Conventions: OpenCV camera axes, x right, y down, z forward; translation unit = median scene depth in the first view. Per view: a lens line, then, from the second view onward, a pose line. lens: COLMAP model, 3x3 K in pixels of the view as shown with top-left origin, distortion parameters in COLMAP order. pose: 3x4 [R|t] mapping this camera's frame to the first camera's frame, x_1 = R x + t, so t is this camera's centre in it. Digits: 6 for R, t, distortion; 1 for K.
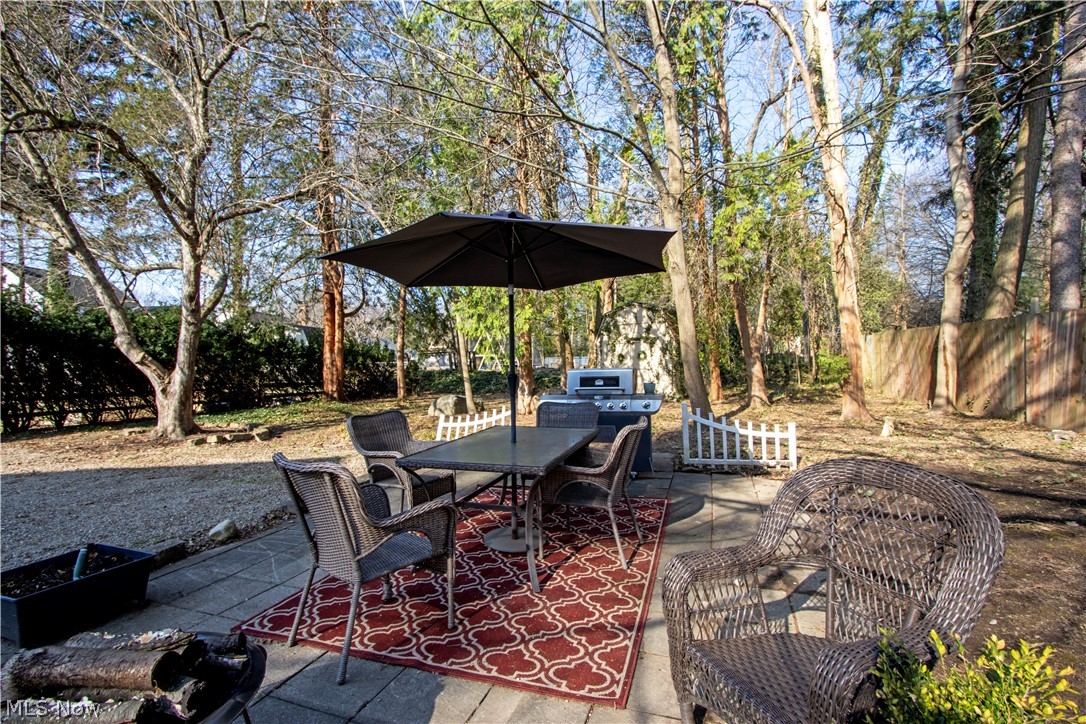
lens RADIAL K [[499.8, 0, 538.7], [0, 499.8, 363.6], [0, 0, 1]] dist [-0.014490, 0.000331]
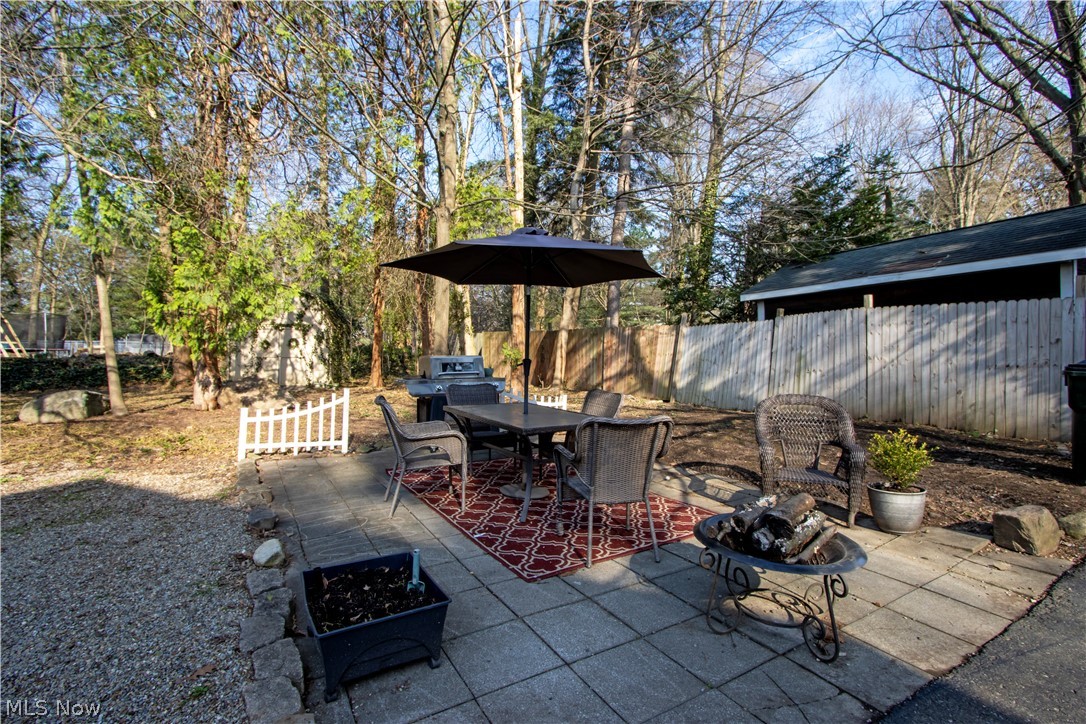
lens RADIAL K [[499.8, 0, 541.8], [0, 499.8, 361.7], [0, 0, 1]] dist [-0.014490, 0.000331]
pose [[0.642485, 0.006909, 0.766267, -0.217548], [-0.017754, 0.999825, 0.005871, 0.004842], [-0.766092, -0.017376, 0.642496, 0.038673]]
